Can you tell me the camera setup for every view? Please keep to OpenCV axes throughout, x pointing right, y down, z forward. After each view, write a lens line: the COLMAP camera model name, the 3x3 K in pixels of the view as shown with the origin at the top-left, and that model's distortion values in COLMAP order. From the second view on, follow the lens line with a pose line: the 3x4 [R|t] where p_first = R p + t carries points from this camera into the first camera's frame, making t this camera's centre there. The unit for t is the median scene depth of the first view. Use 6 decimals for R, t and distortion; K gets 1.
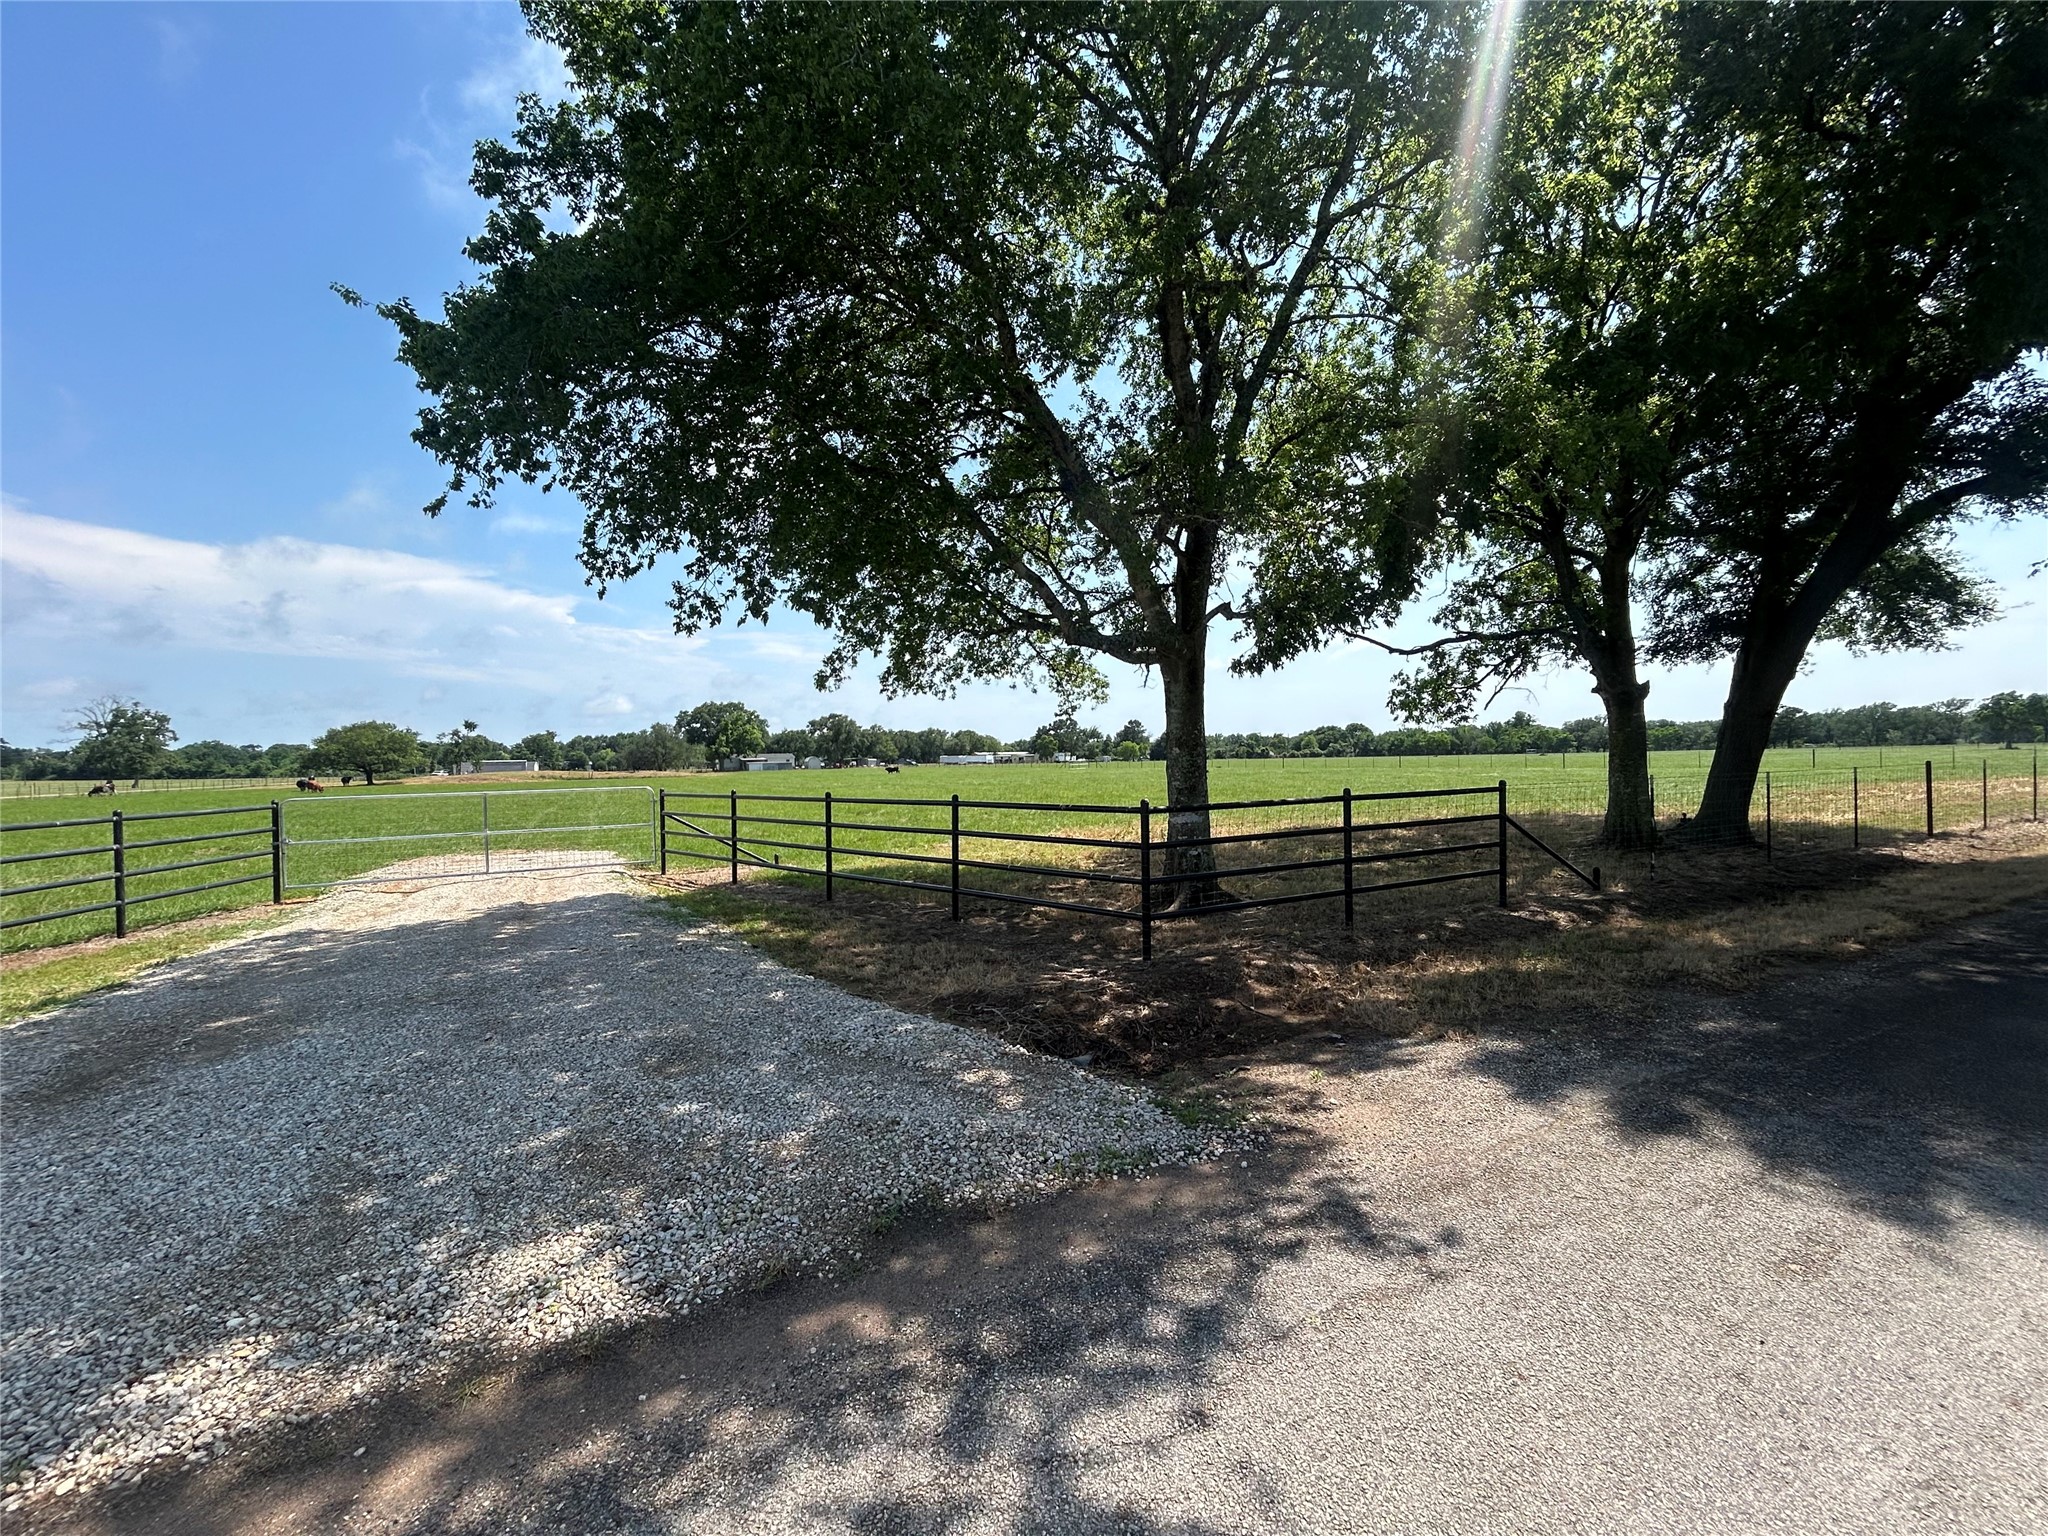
lens RADIAL K [[834.6, 0, 1022.6], [0, 834.6, 762.4], [0, 0, 1]] dist [0.001138, -0.000011]
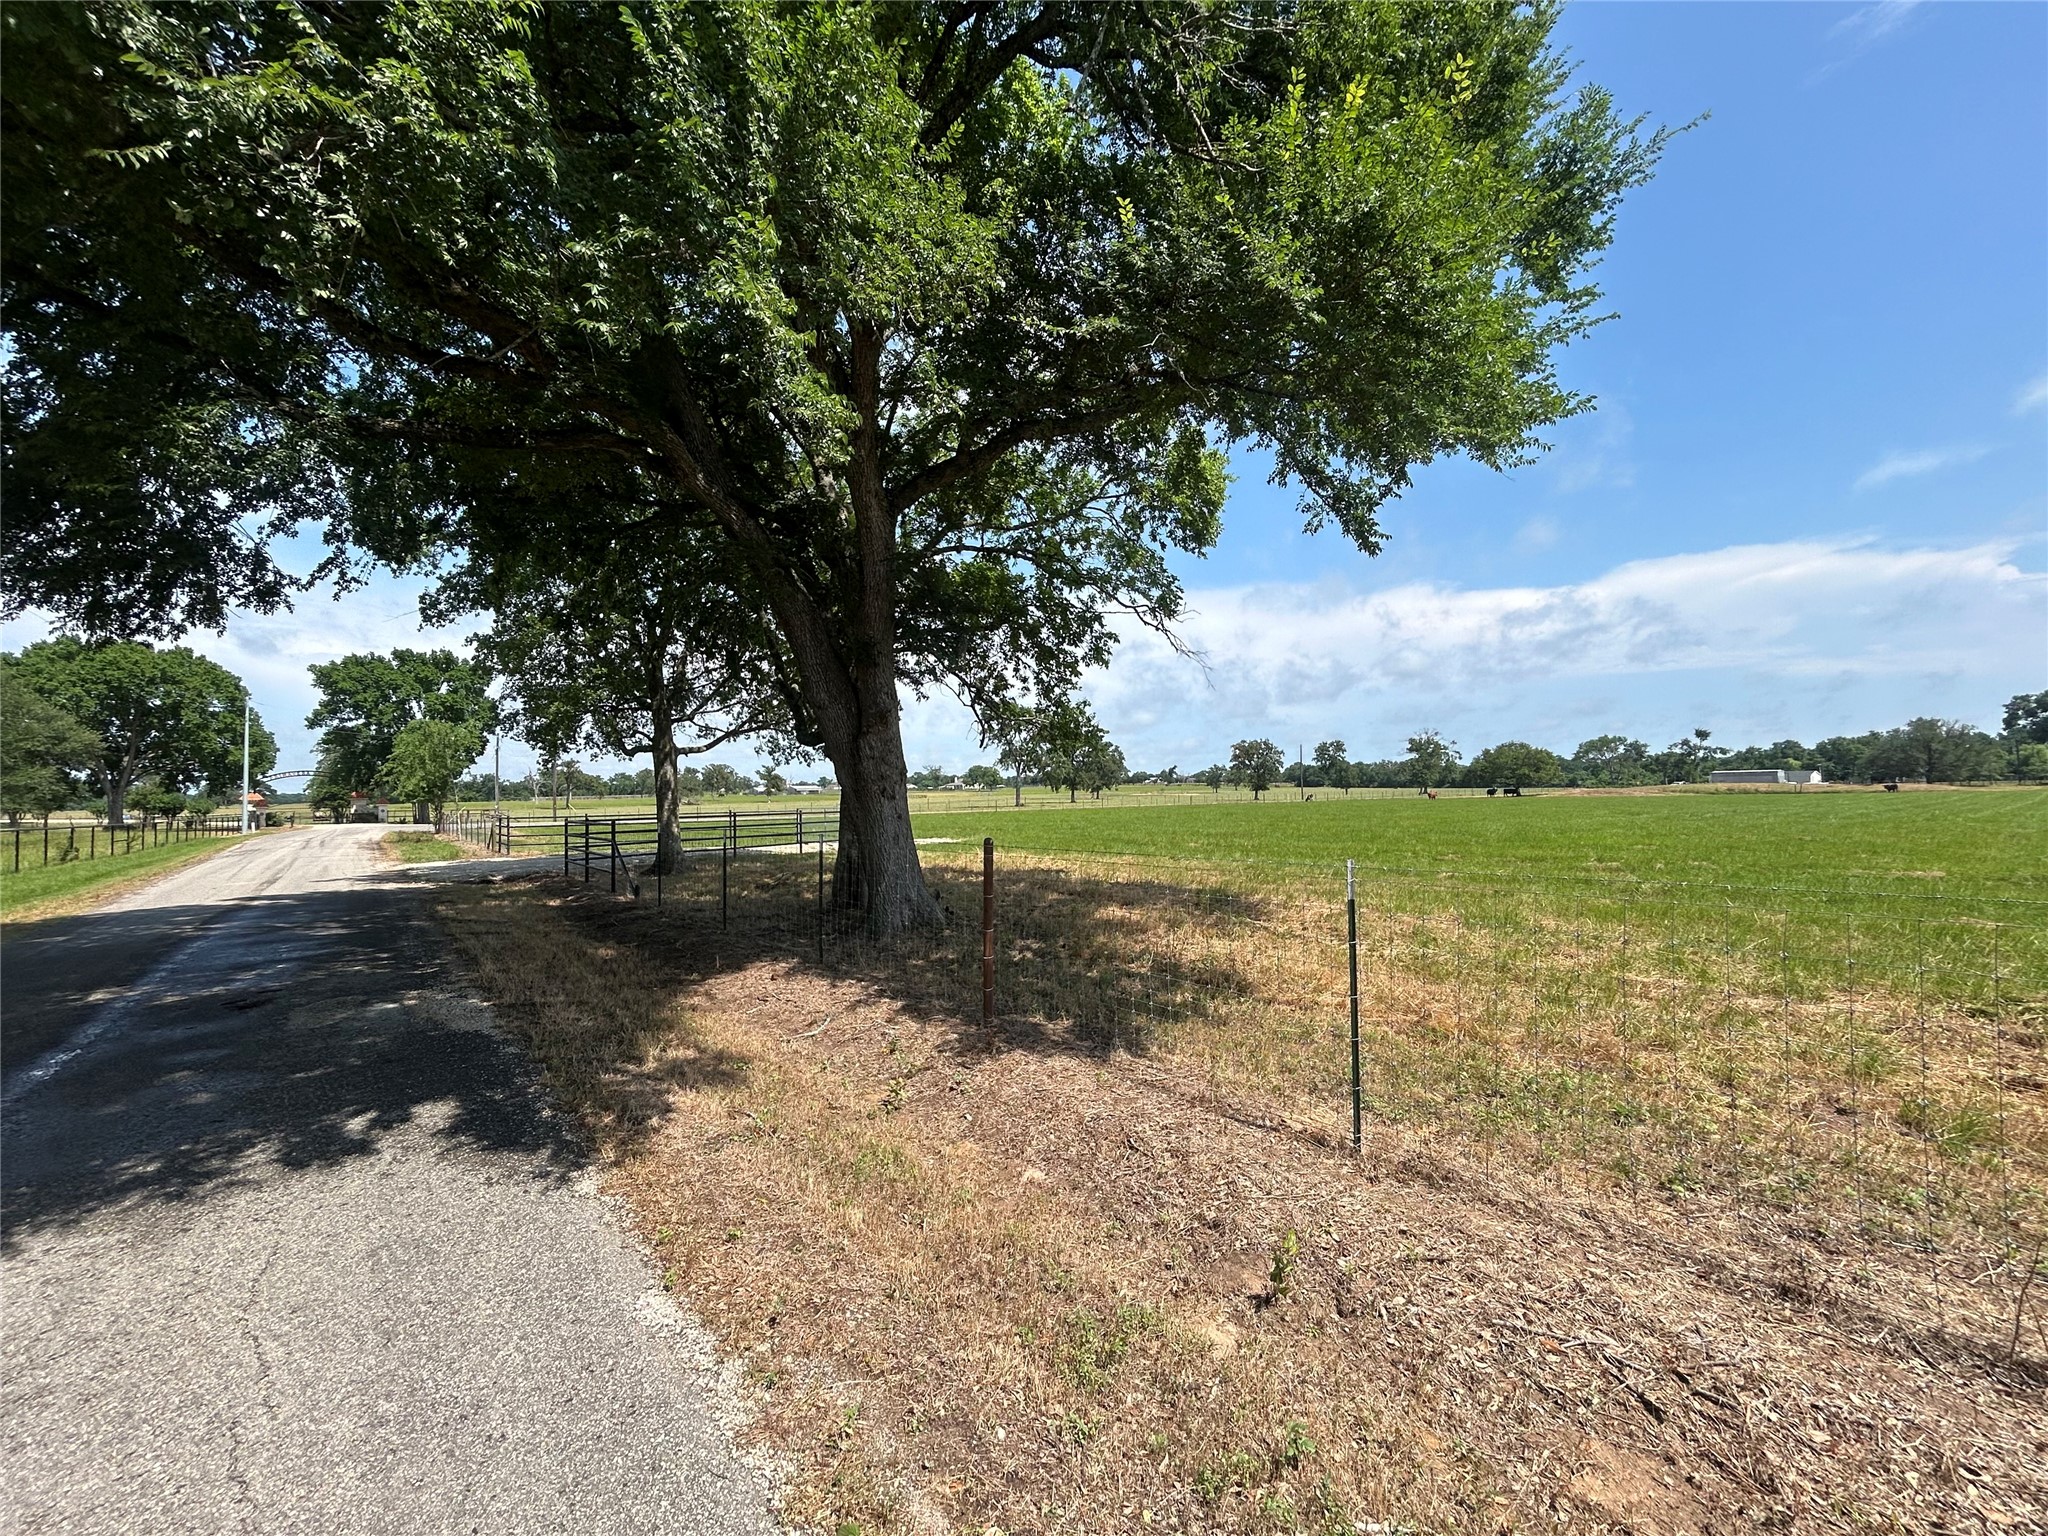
lens RADIAL K [[834.6, 0, 1025.9], [0, 834.6, 764.6], [0, 0, 1]] dist [0.001138, -0.000011]
pose [[0.189890, -0.020292, -0.981596, 0.133399], [0.012596, 0.999754, -0.018230, -0.002550], [0.981725, -0.008902, 0.190099, 0.080979]]
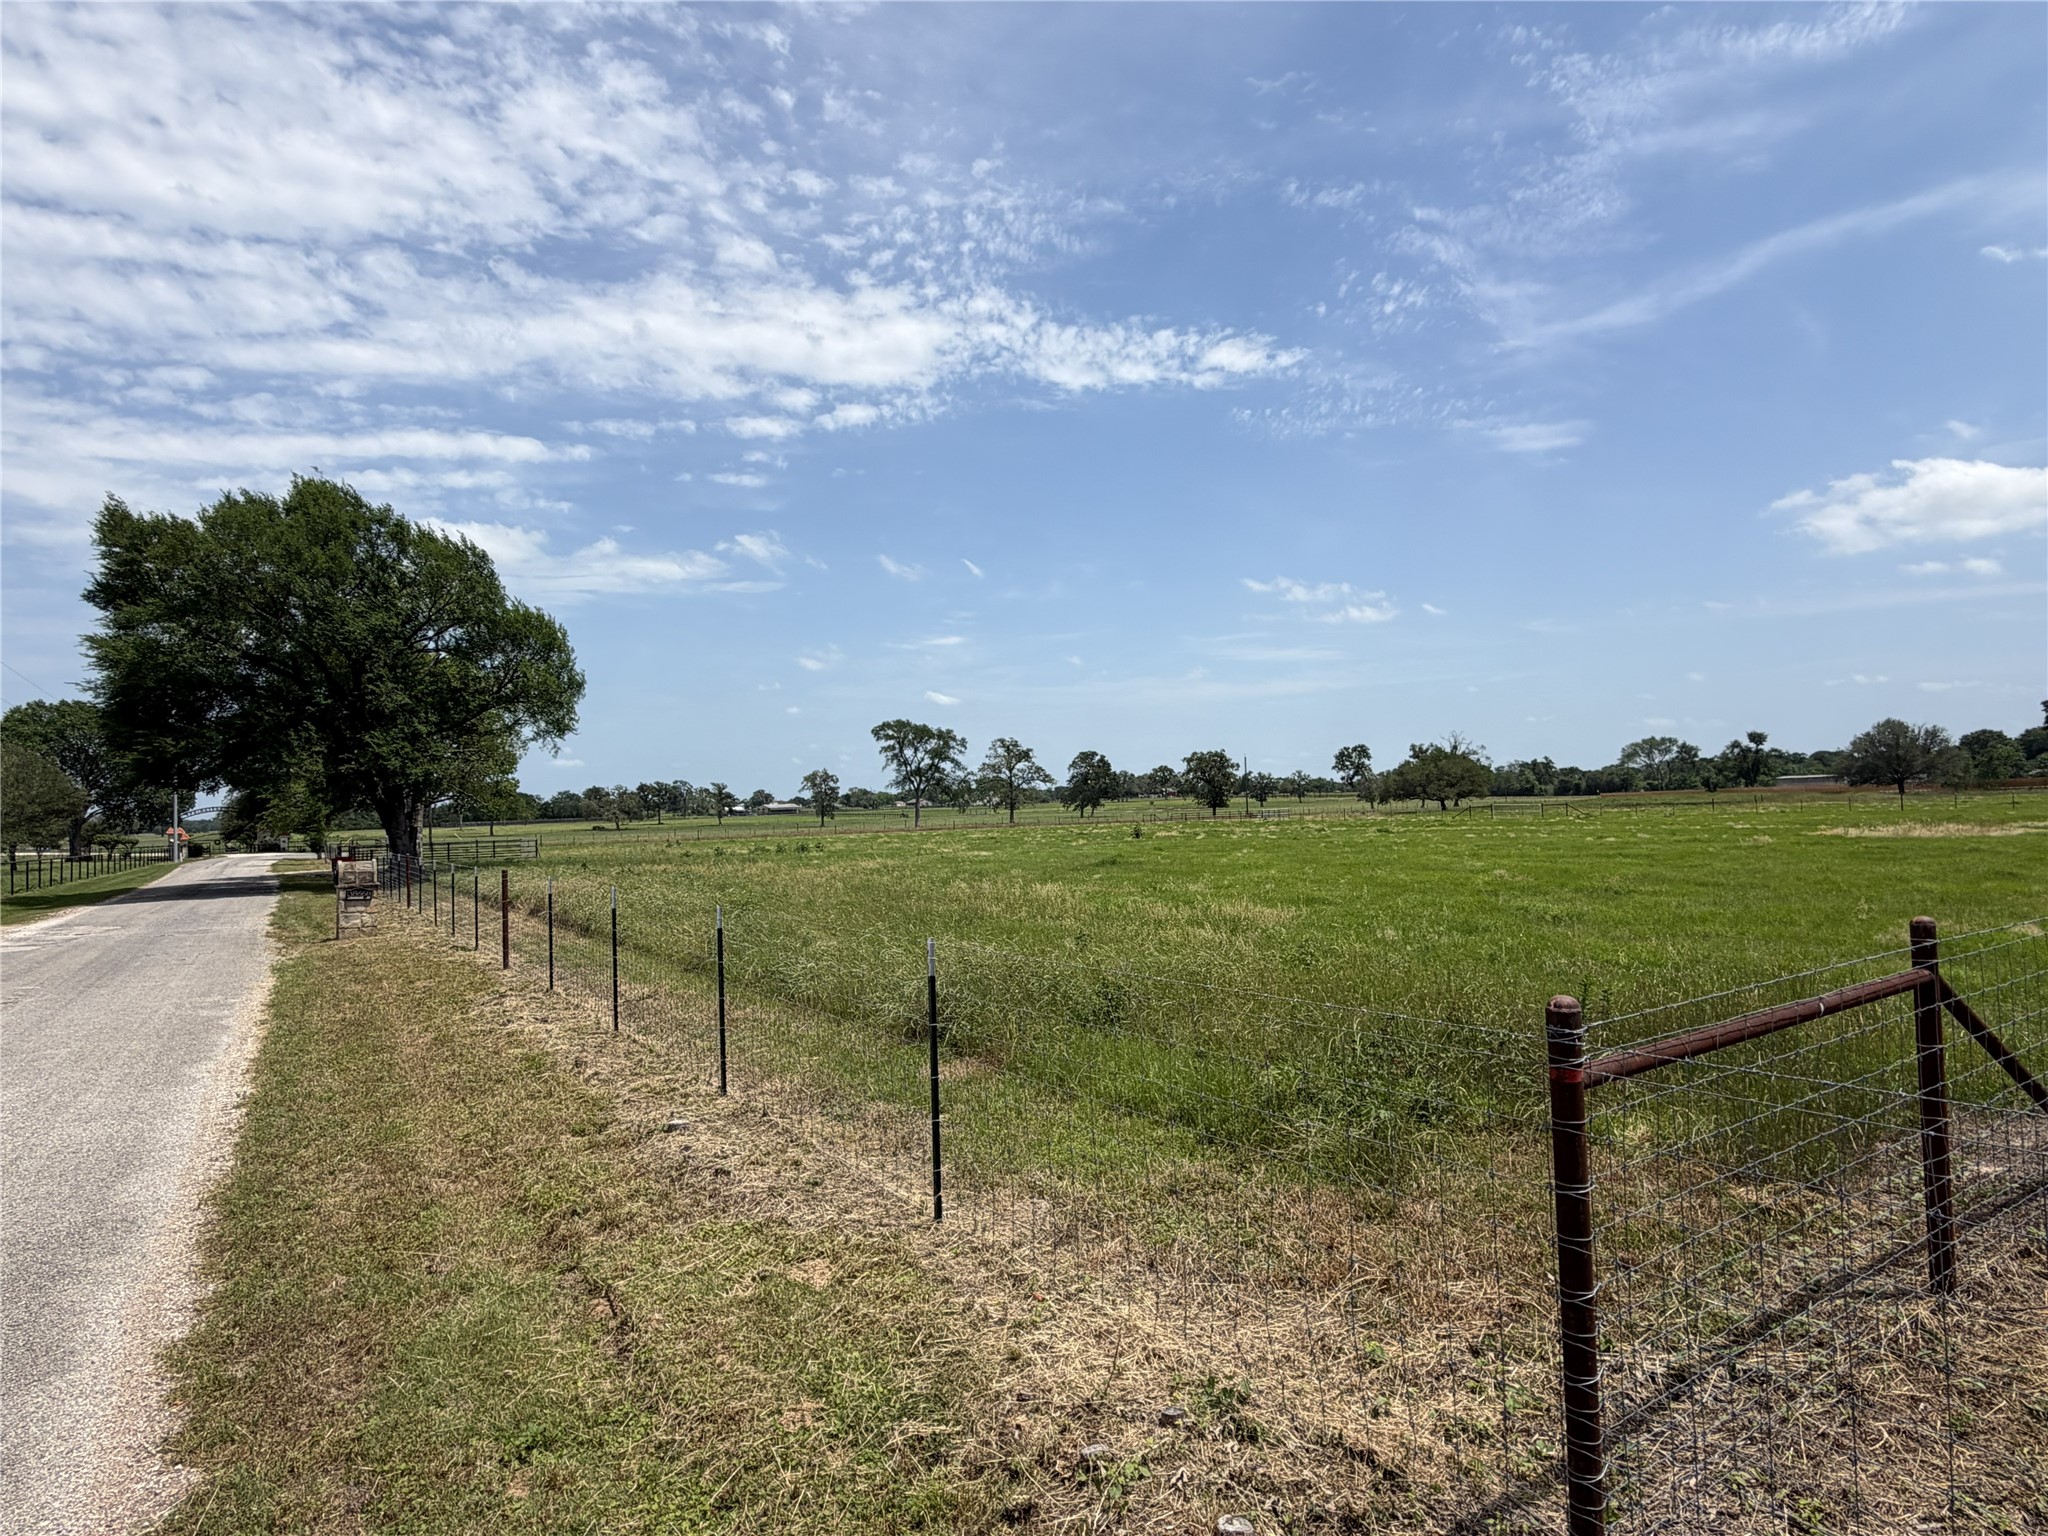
lens RADIAL K [[1094.5, 0, 1021.8], [0, 1094.5, 770.8], [0, 0, 1]] dist [-0.003754, -0.000102]
pose [[0.115608, -0.022066, -0.993050, 0.342650], [0.026862, 0.999457, -0.019081, -0.008741], [0.992932, -0.024469, 0.116138, 0.198739]]
